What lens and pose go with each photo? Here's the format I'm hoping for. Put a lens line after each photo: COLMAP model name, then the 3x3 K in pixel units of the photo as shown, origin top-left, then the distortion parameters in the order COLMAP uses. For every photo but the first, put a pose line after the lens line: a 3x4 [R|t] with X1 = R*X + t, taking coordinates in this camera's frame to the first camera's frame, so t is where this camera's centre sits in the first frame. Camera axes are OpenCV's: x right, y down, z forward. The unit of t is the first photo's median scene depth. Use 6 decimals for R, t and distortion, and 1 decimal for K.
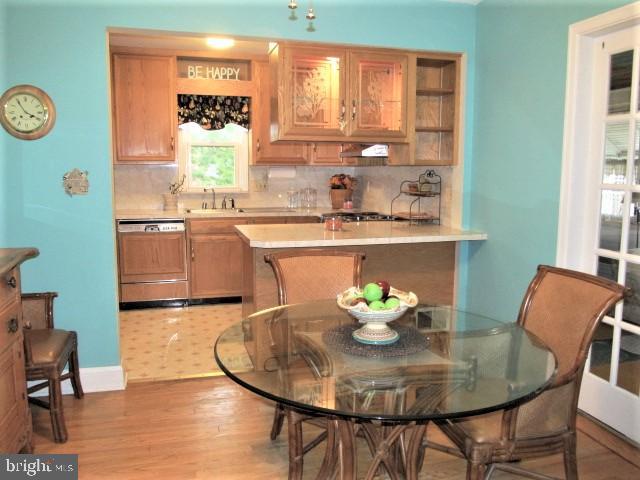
lens RADIAL K [[533.4, 0, 322.2], [0, 533.4, 242.6], [0, 0, 1]] dist [-0.056851, 0.027595]
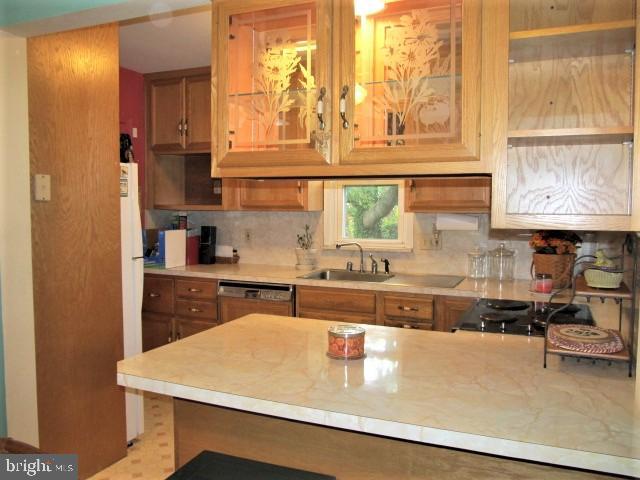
lens RADIAL K [[533.4, 0, 322.9], [0, 533.4, 240.9], [0, 0, 1]] dist [-0.056851, 0.027595]
pose [[0.772593, 0.038841, -0.633712, 0.225201], [-0.082332, 0.995828, -0.039340, -0.076133], [0.629540, 0.082569, 0.772568, 0.427104]]
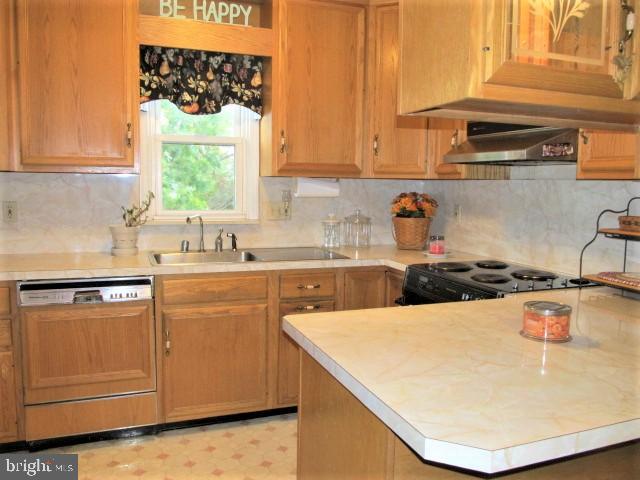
lens RADIAL K [[533.4, 0, 322.3], [0, 533.4, 239.8], [0, 0, 1]] dist [-0.056851, 0.027595]
pose [[0.996605, -0.000758, 0.082325, -0.126956], [0.003238, 0.999545, -0.029997, -0.061141], [-0.082265, 0.030161, 0.996154, 0.437236]]
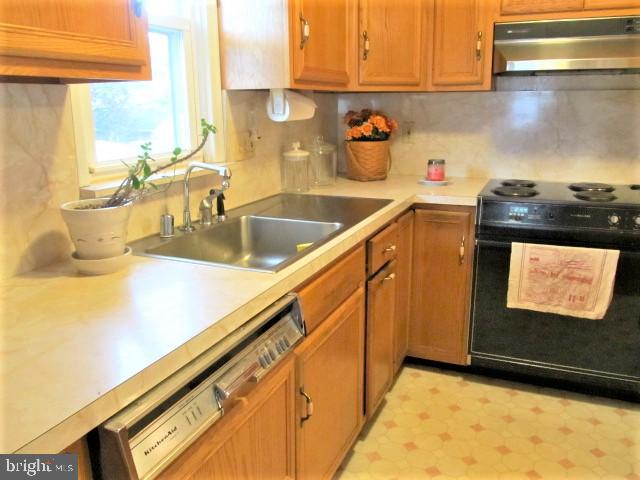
lens RADIAL K [[533.4, 0, 324.4], [0, 533.4, 234.8], [0, 0, 1]] dist [-0.056851, 0.027595]
pose [[0.627666, -0.196576, 0.753255, -0.414158], [0.121555, 0.980473, 0.154585, -0.103983], [-0.768934, -0.005466, 0.639305, 0.778155]]
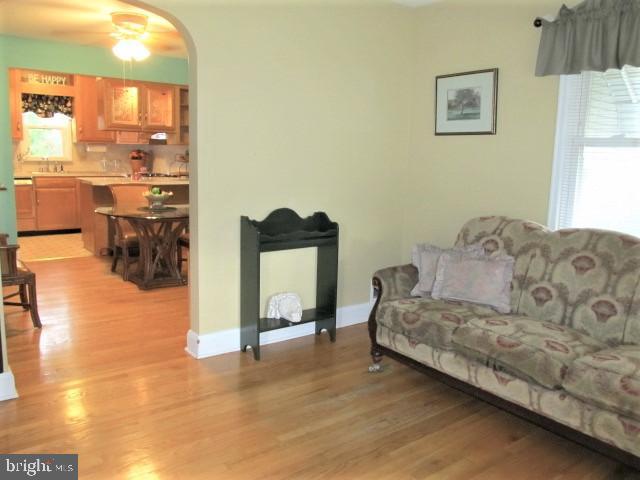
lens RADIAL K [[533.4, 0, 323.2], [0, 533.4, 242.2], [0, 0, 1]] dist [-0.056851, 0.027595]
pose [[0.928985, -0.038238, 0.368136, -0.042805], [0.024187, 0.998795, 0.042709, 0.091491], [-0.369326, -0.030772, 0.928790, -0.664137]]
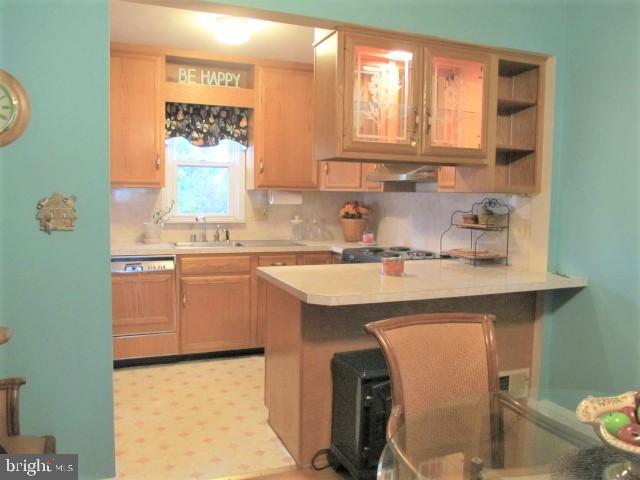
lens RADIAL K [[533.4, 0, 322.3], [0, 533.4, 241.4], [0, 0, 1]] dist [-0.056851, 0.027595]
pose [[0.994503, 0.001307, 0.104704, -0.114264], [0.003648, 0.998883, -0.047119, -0.025441], [-0.104649, 0.047242, 0.993387, 0.169041]]
